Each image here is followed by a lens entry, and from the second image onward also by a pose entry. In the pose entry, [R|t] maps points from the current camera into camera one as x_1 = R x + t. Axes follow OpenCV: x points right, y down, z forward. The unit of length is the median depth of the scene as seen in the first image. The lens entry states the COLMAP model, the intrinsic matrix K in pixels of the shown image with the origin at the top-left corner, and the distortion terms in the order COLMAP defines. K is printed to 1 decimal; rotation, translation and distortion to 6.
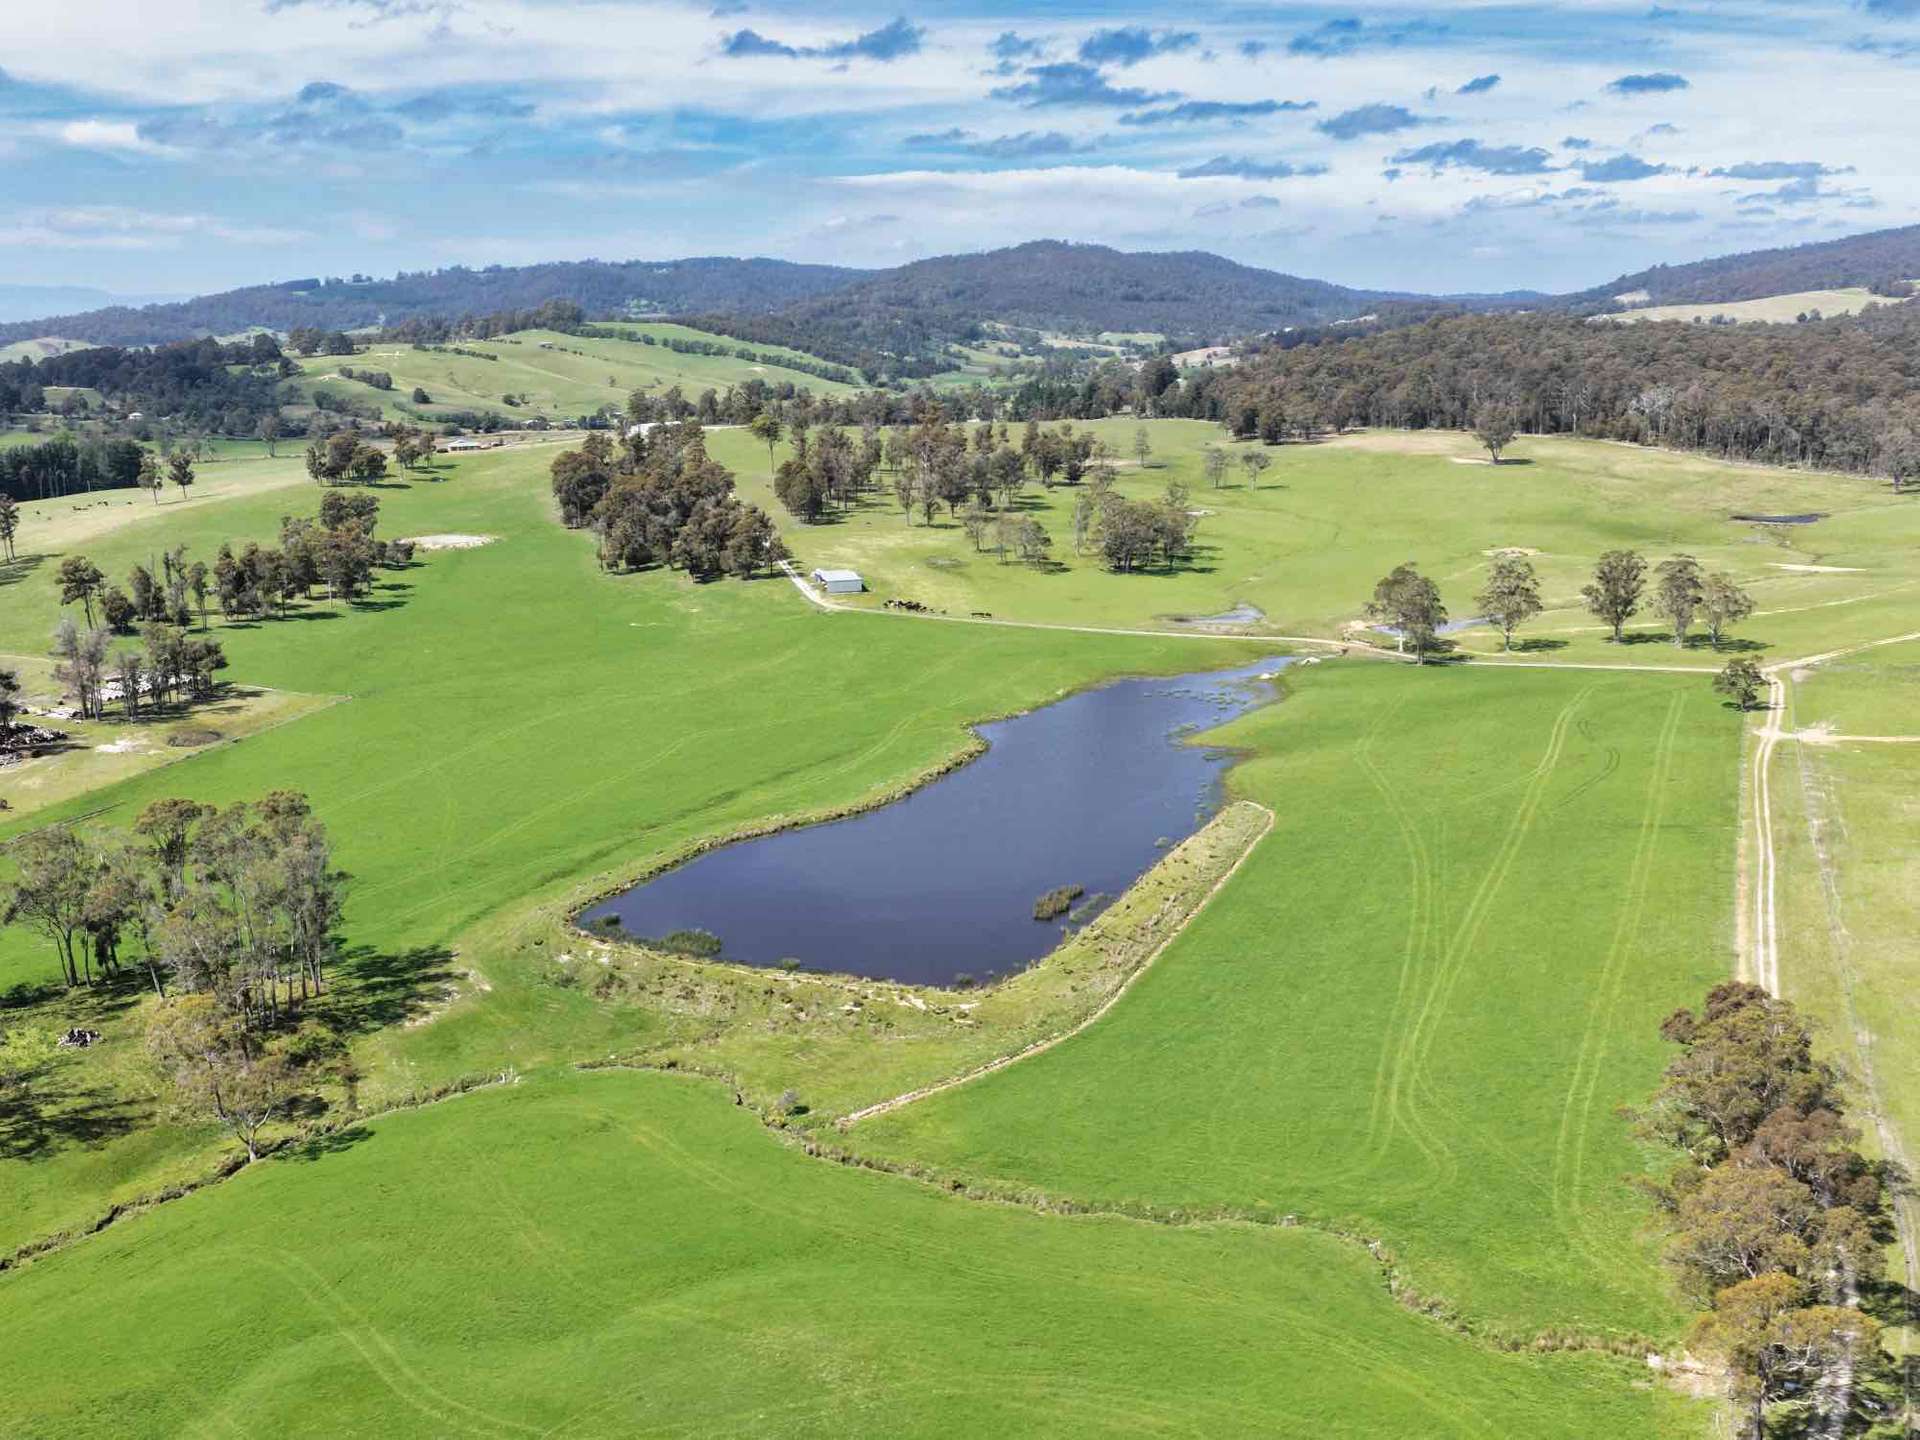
lens RADIAL K [[1606.4, 0, 863.9], [0, 1606.4, 715.6], [0, 0, 1]] dist [-0.007318, 0.006281]
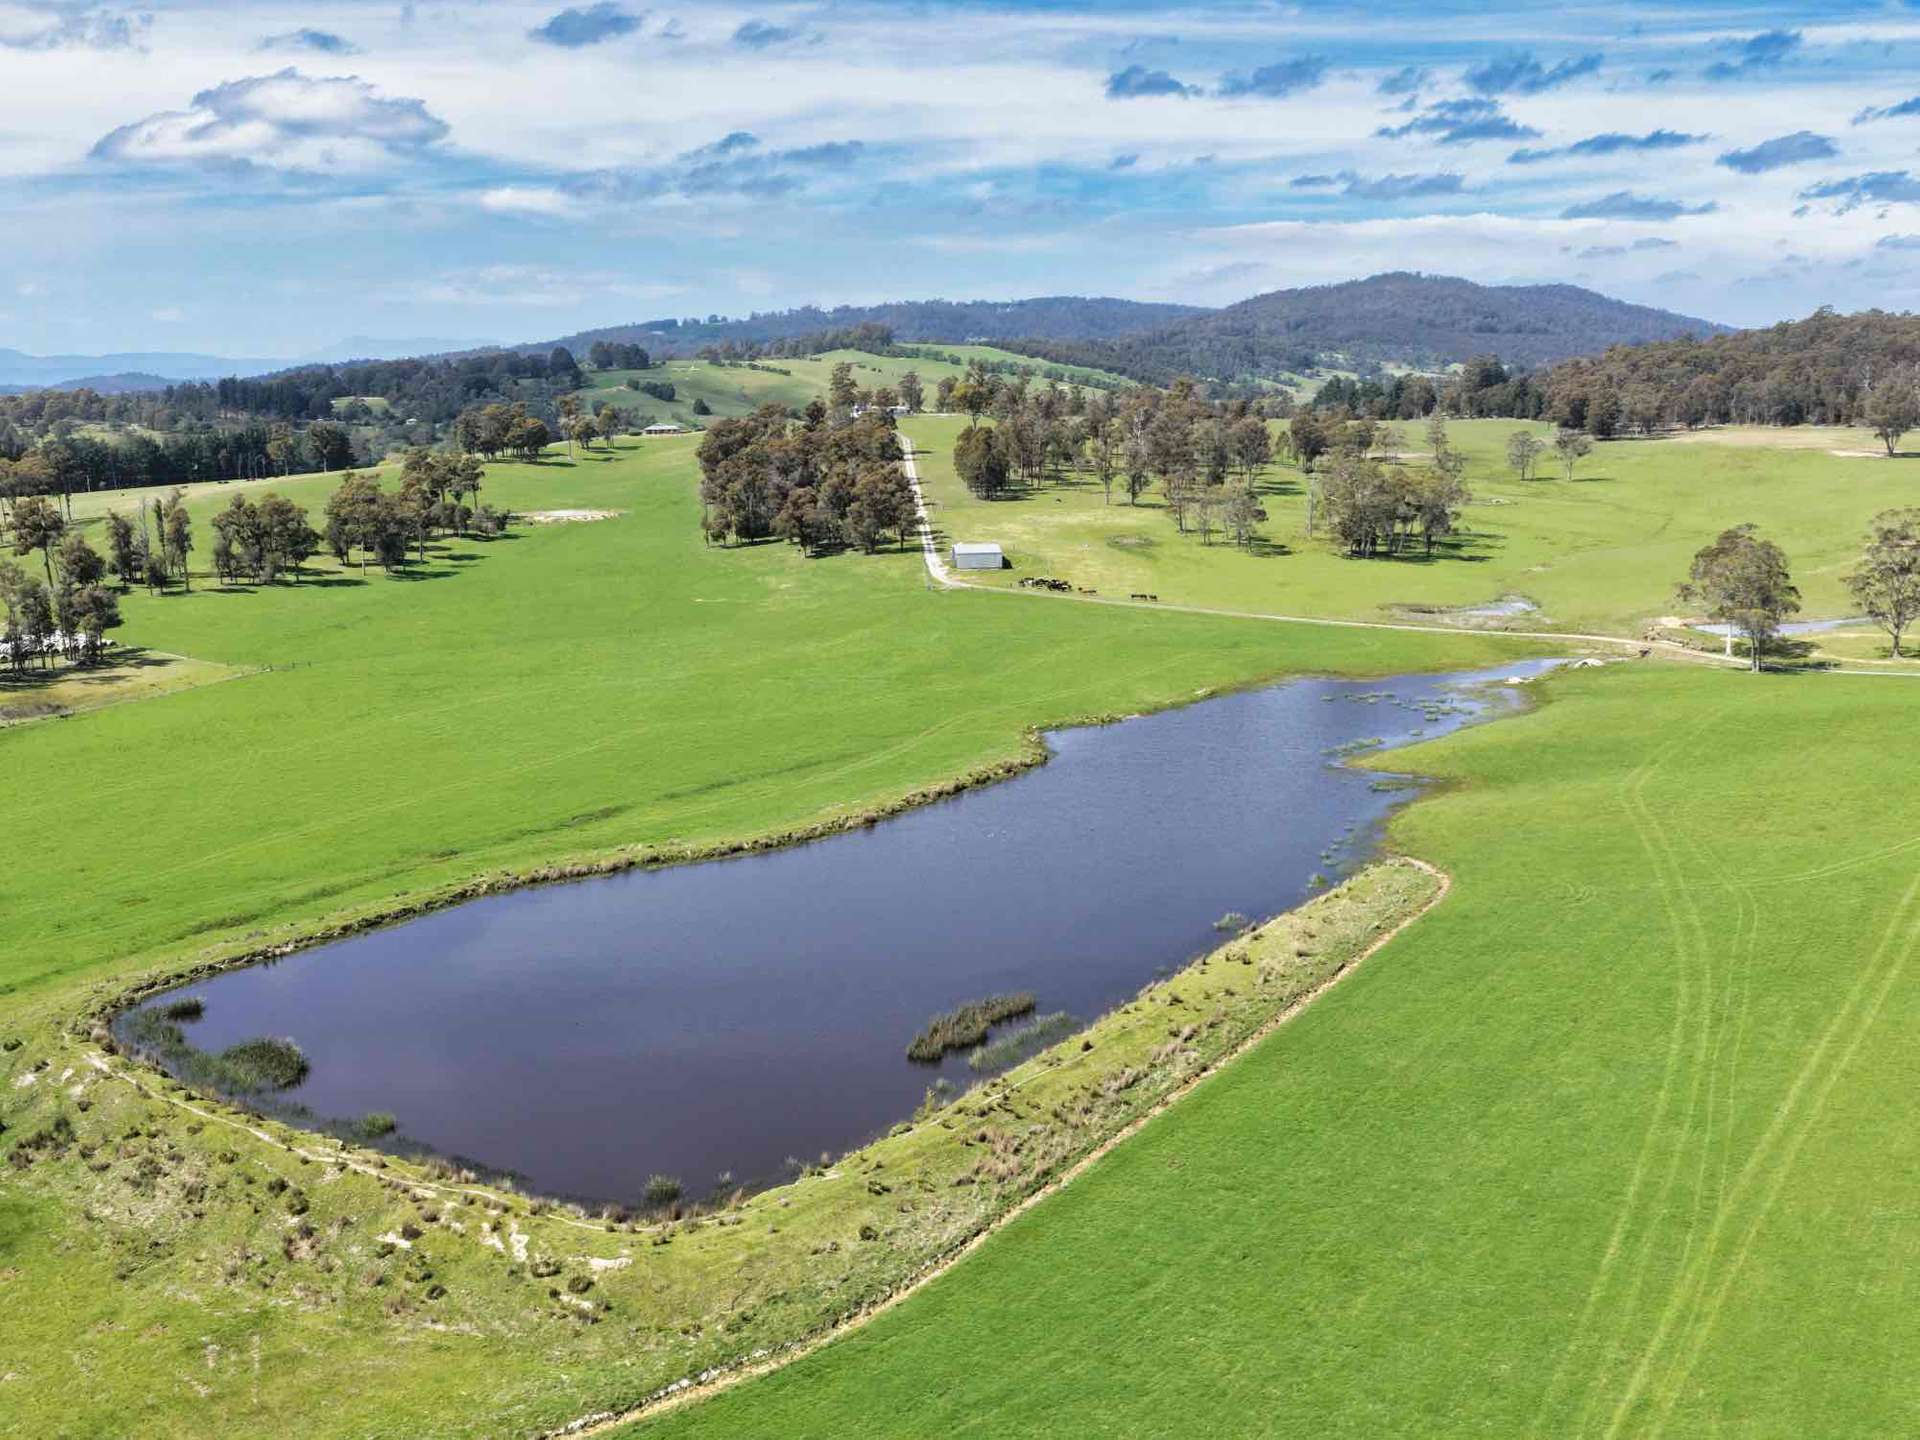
lens RADIAL K [[1578.7, 0, 960.0], [0, 1578.7, 720.0], [0, 0, 1]] dist [-0.014533, 0.022702]
pose [[0.986858, 0.033536, -0.158071, 0.096535], [-0.037292, 0.999087, -0.020854, 0.012103], [0.157227, 0.026475, 0.987208, 0.232471]]
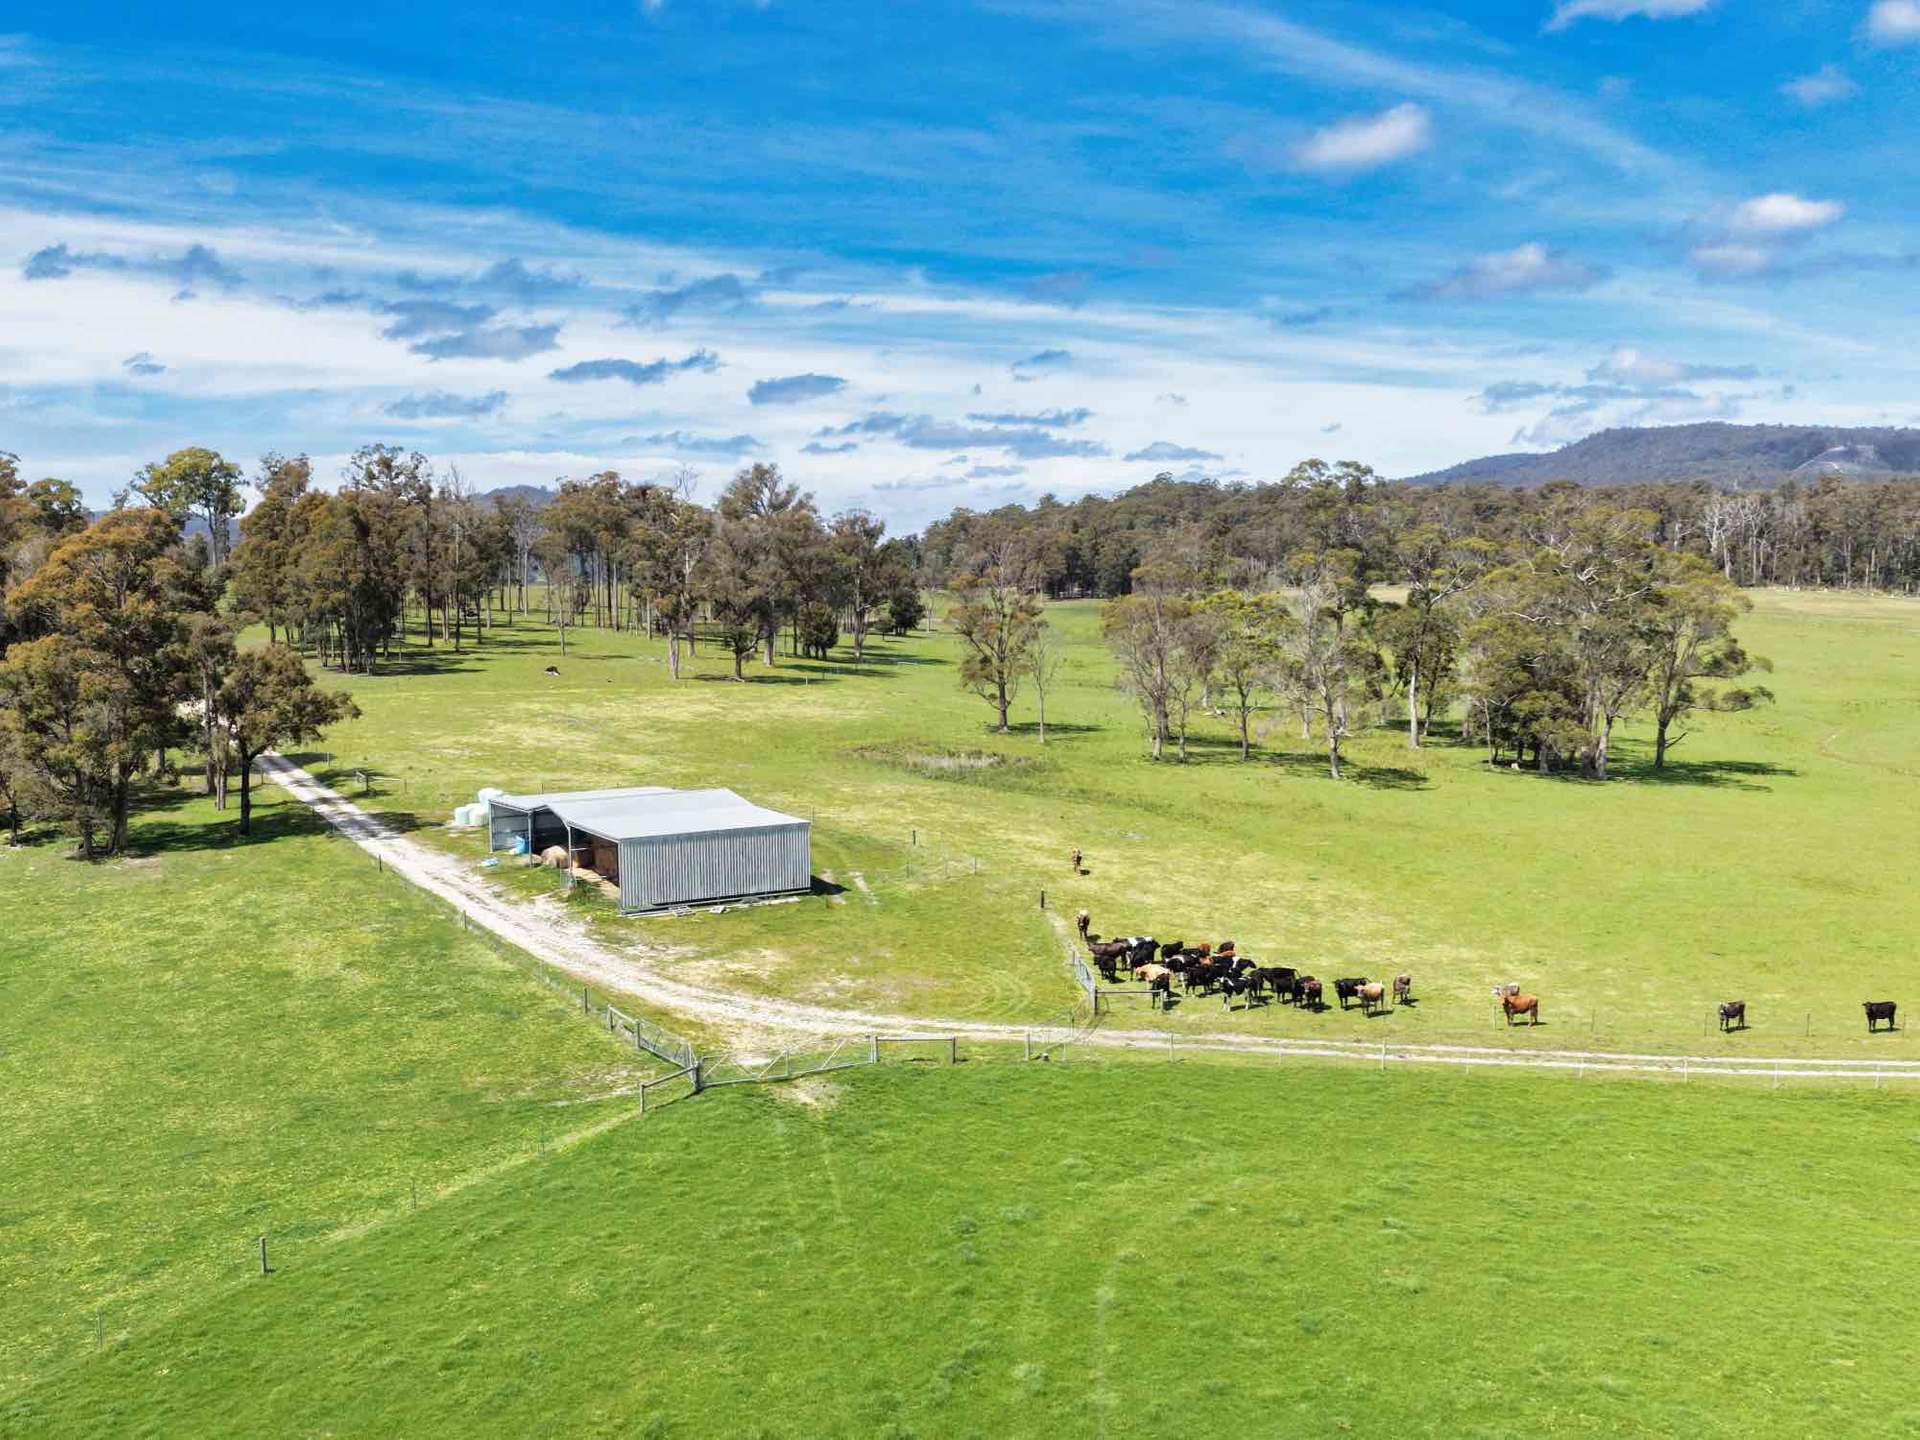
lens RADIAL K [[1578.7, 0, 960.0], [0, 1578.7, 720.0], [0, 0, 1]] dist [-0.014533, 0.022702]
pose [[0.922810, -0.013298, 0.385025, -0.050566], [0.076201, 0.985960, -0.148581, -0.064595], [-0.377644, 0.166451, 0.910867, 0.780891]]
